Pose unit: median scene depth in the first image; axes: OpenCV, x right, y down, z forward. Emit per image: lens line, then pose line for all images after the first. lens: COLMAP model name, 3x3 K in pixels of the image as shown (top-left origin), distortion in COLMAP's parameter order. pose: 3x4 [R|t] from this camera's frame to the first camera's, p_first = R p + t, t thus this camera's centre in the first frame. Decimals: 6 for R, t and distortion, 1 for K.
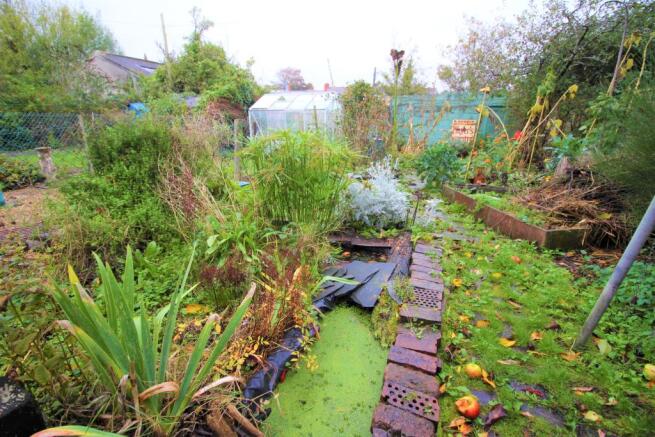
lens RADIAL K [[301.0, 0, 327.8], [0, 301.0, 218.6], [0, 0, 1]] dist [-0.023336, -0.001005]
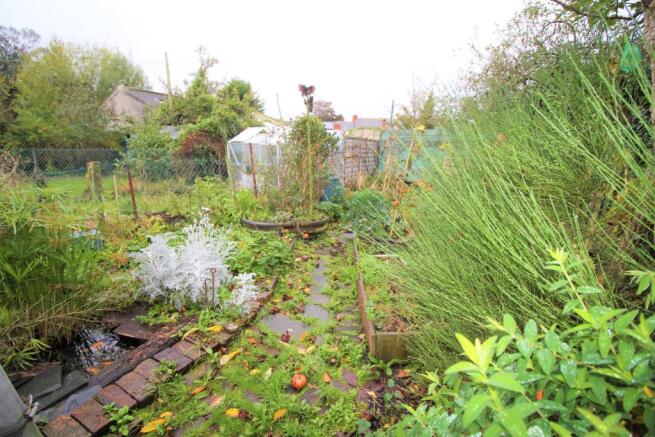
lens RADIAL K [[301.0, 0, 327.2], [0, 301.0, 218.2], [0, 0, 1]] dist [-0.023336, -0.001005]
pose [[0.993044, 0.039500, -0.110919, 0.138676], [-0.049394, 0.994902, -0.087919, -0.032285], [0.106880, 0.092786, 0.989933, 0.053669]]
